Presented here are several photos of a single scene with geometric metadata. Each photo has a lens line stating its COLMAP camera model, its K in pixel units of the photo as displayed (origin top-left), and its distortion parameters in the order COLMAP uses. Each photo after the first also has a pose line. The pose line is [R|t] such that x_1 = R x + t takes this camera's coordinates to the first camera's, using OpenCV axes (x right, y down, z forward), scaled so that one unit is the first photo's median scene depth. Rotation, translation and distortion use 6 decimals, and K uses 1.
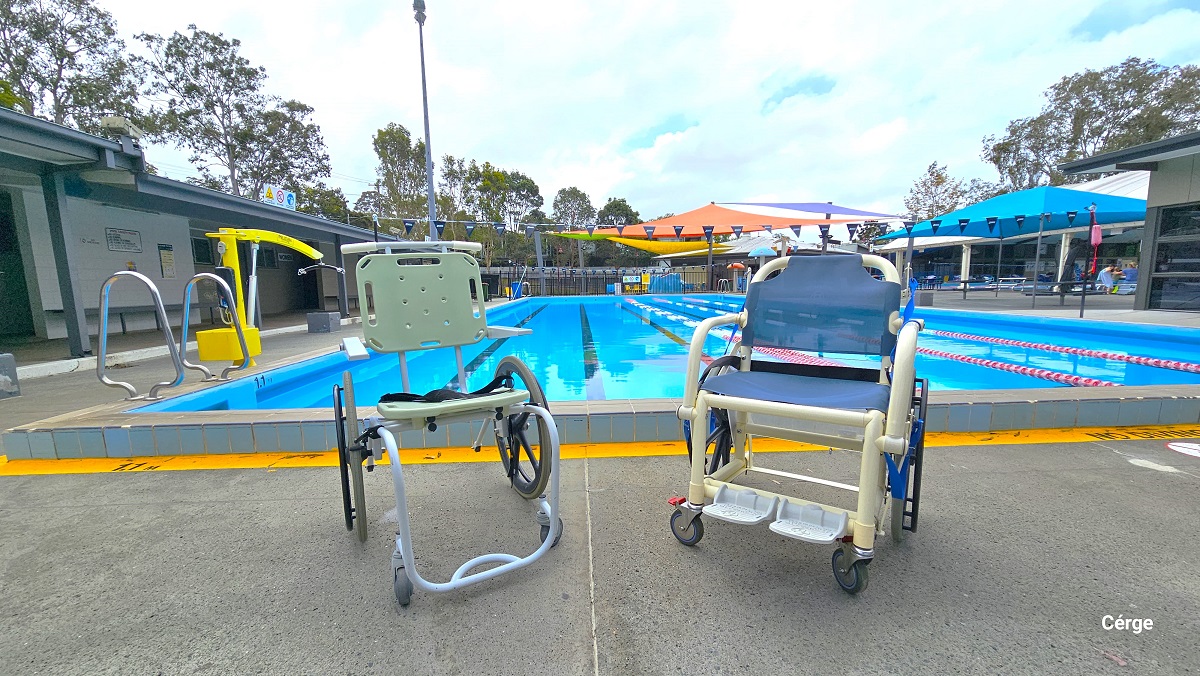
lens RADIAL K [[489.6, 0, 598.5], [0, 489.6, 353.4], [0, 0, 1]] dist [-0.003253, -0.000732]
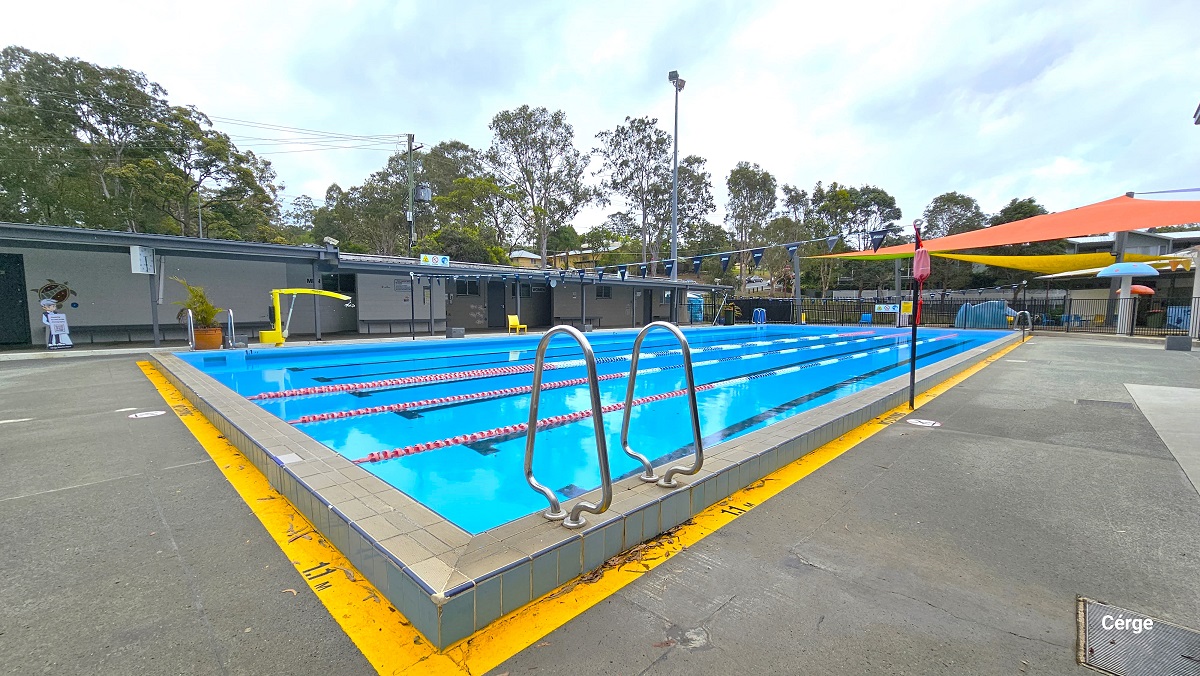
lens RADIAL K [[500.1, 0, 600.0], [0, 500.1, 338.0], [0, 0, 1]] dist [0.010574, -0.000184]
pose [[0.701776, 0.055639, -0.710221, 0.140059], [-0.112080, 0.993153, -0.032944, -0.008110], [0.703525, 0.102721, 0.703207, 0.028645]]
